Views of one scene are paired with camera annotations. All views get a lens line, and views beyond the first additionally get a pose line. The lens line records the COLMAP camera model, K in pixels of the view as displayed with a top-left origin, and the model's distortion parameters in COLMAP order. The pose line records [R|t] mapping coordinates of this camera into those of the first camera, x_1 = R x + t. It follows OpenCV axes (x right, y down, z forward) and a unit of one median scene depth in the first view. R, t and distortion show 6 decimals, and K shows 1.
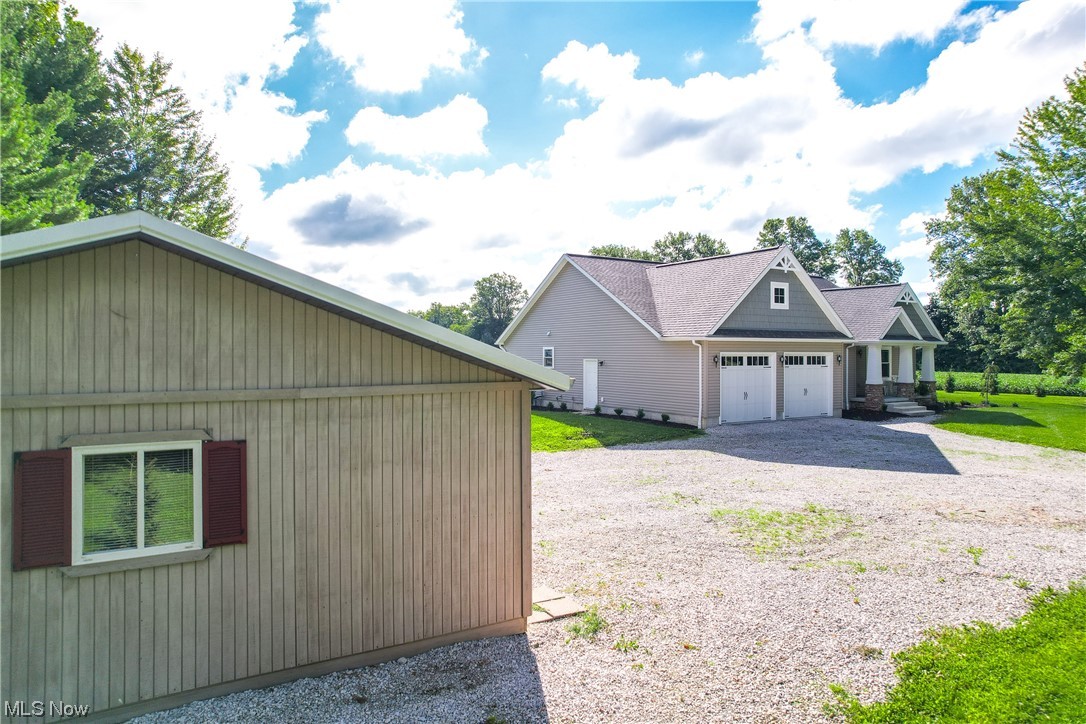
lens RADIAL K [[703.2, 0, 540.9], [0, 703.2, 360.2], [0, 0, 1]] dist [-0.073178, 0.073526]
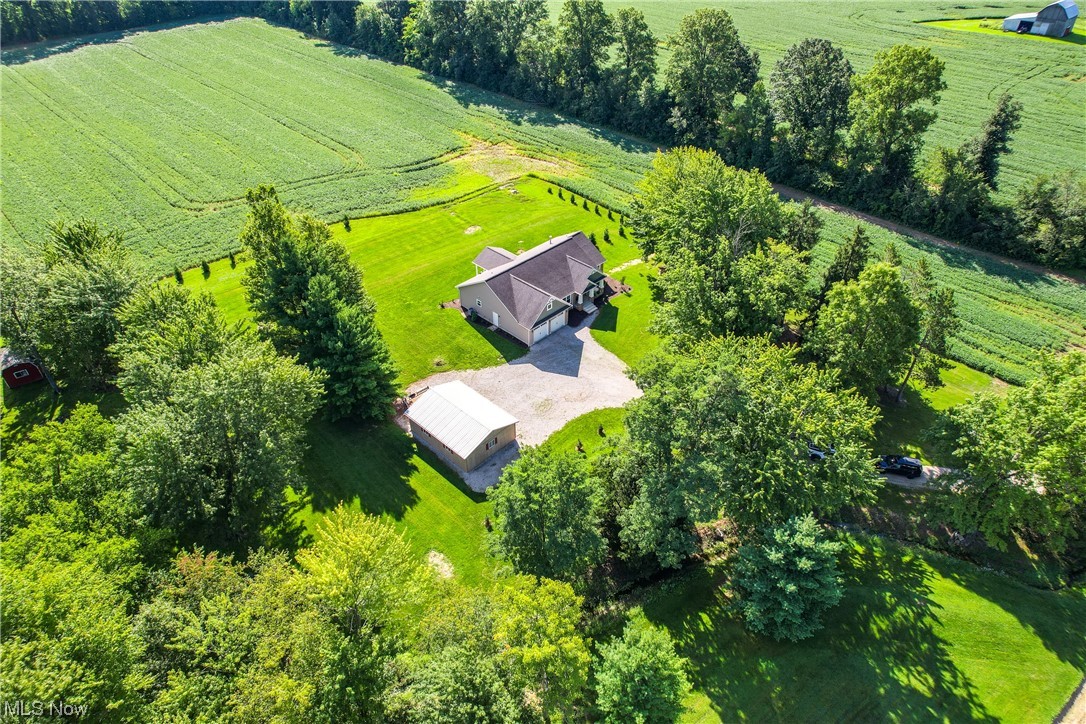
lens RADIAL K [[690.9, 0, 539.8], [0, 690.9, 361.9], [0, 0, 1]] dist [-0.069274, 0.068686]
pose [[0.968071, -0.156526, 0.195803, -0.440817], [0.005146, 0.793340, 0.608757, -1.985043], [-0.250625, -0.588312, 0.768815, -1.855795]]
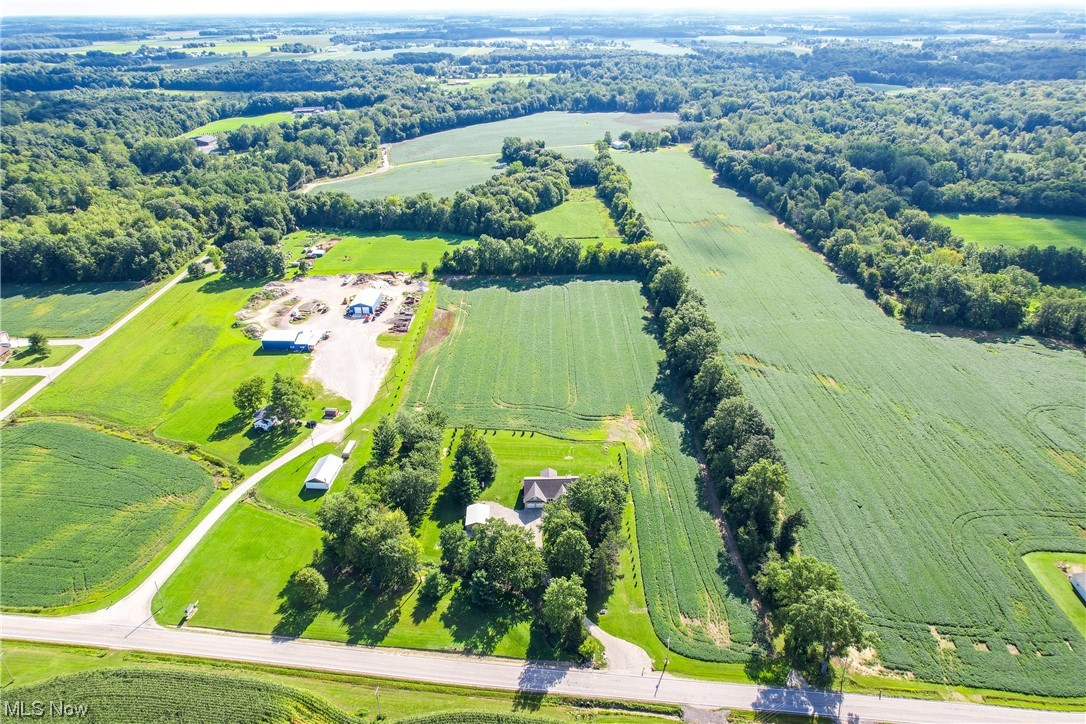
lens RADIAL K [[690.9, 0, 539.8], [0, 690.9, 361.9], [0, 0, 1]] dist [-0.069274, 0.068686]
pose [[0.864106, 0.227311, -0.449055, 4.277947], [0.006901, 0.886769, 0.462161, -6.207791], [0.503262, -0.402455, 0.764694, -5.561475]]
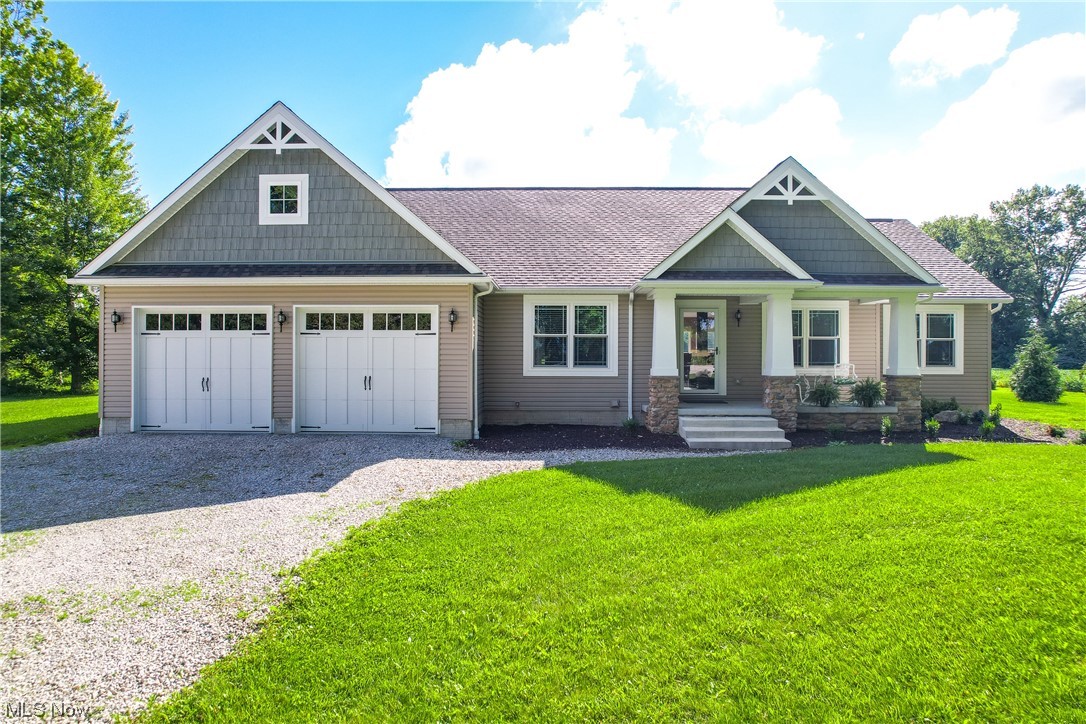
lens RADIAL K [[667.9, 0, 564.3], [0, 667.9, 359.2], [0, 0, 1]] dist [-0.035703, 0.000762]
pose [[0.845587, 0.005773, -0.533806, 0.769410], [-0.007396, 0.999972, -0.000902, 0.027662], [0.533786, 0.004711, 0.845606, 0.665077]]
